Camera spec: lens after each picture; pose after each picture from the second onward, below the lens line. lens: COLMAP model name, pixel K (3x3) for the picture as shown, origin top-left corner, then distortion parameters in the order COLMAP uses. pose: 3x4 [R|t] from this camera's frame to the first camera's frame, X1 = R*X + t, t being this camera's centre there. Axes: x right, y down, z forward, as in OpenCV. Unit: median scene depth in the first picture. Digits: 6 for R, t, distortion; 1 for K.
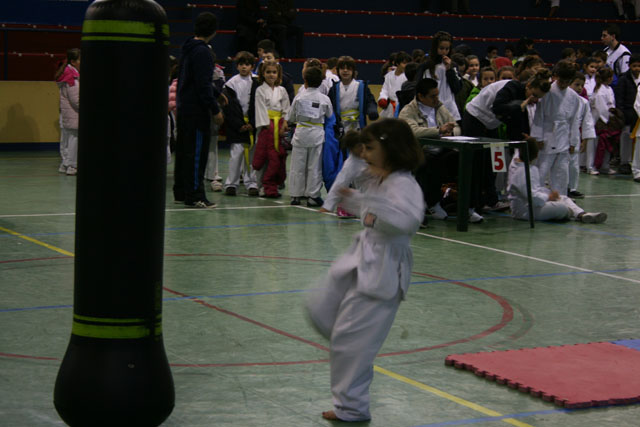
lens RADIAL K [[1711.7, 0, 320.0], [0, 1711.7, 213.5], [0, 0, 1]] dist [0.055902, 0.706325]
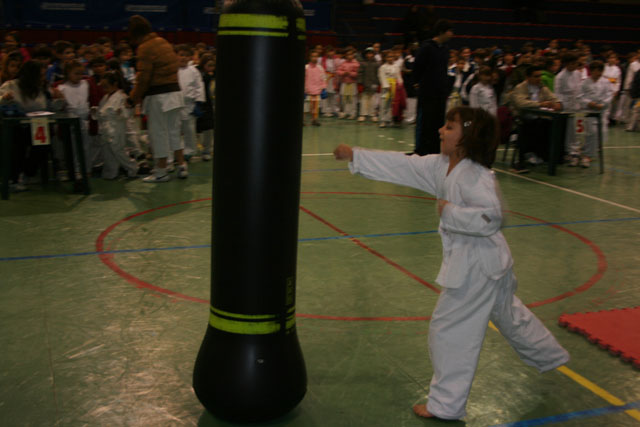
lens RADIAL K [[826.9, 0, 320.0], [0, 826.9, 213.5], [0, 0, 1]] dist [0.000096, 0.019012]
pose [[0.987531, 0.035546, -0.153360, -0.003268], [-0.019297, 0.994161, 0.106168, -0.048844], [0.156239, -0.101884, 0.982451, 0.515993]]
